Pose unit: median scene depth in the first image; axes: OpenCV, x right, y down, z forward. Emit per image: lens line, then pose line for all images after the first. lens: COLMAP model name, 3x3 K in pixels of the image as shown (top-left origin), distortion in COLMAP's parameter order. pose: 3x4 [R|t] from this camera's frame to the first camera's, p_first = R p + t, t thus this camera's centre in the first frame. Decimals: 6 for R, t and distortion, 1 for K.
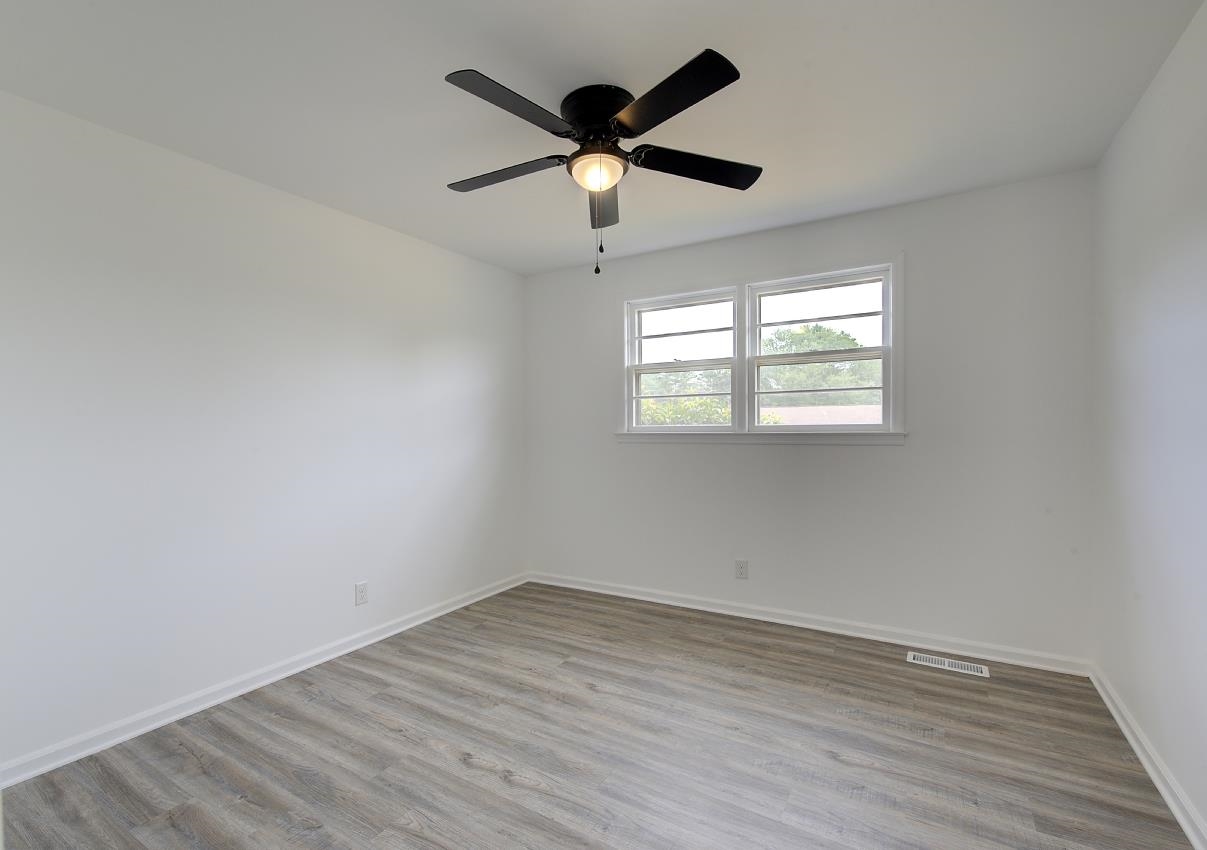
lens RADIAL K [[584.3, 0, 602.6], [0, 584.3, 432.1], [0, 0, 1]] dist [0.000022, 0.000790]
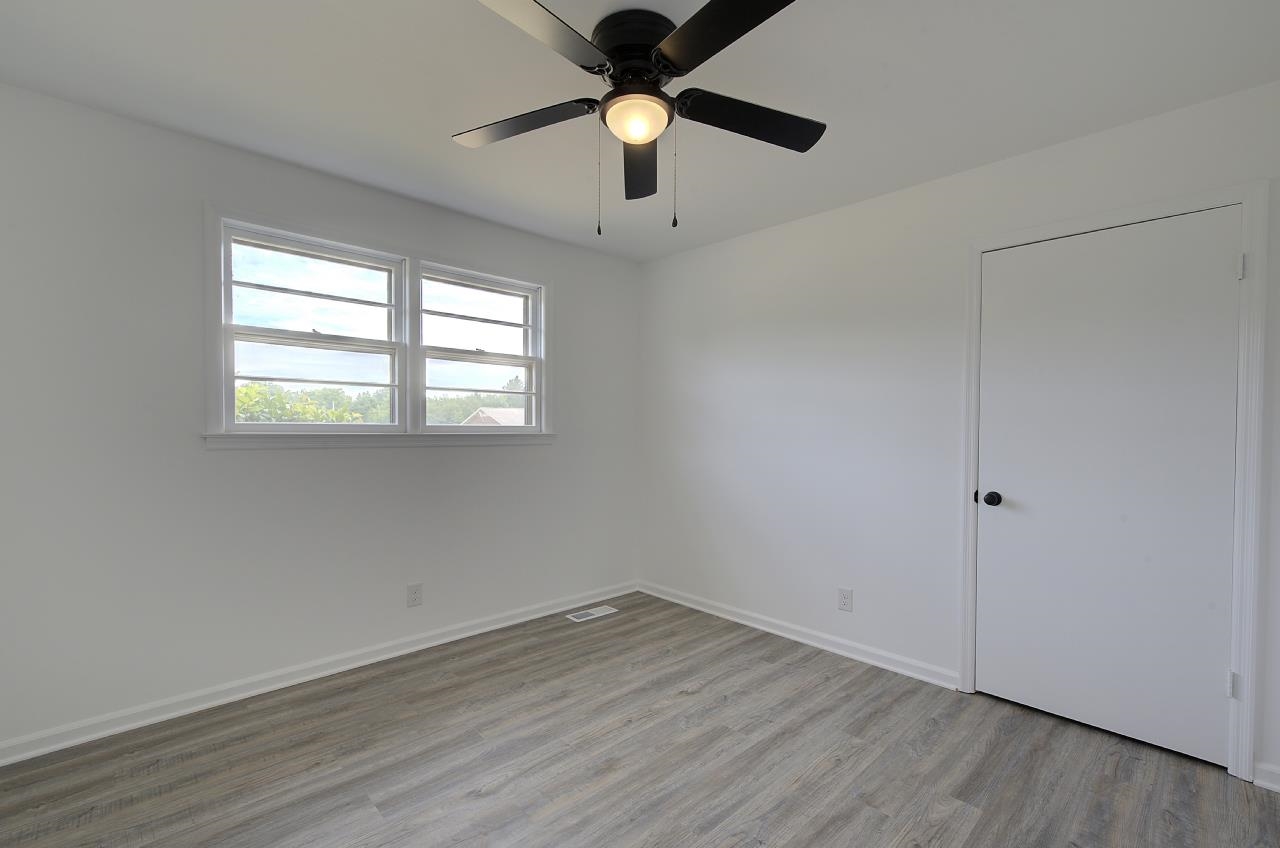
lens RADIAL K [[556.3, 0, 647.5], [0, 556.3, 433.7], [0, 0, 1]] dist [-0.000155, 0.001082]
pose [[0.235052, 0.001960, 0.971981, -0.554644], [-0.000009, 0.999998, -0.002015, 0.003569], [-0.971983, 0.000464, 0.235052, 0.574793]]
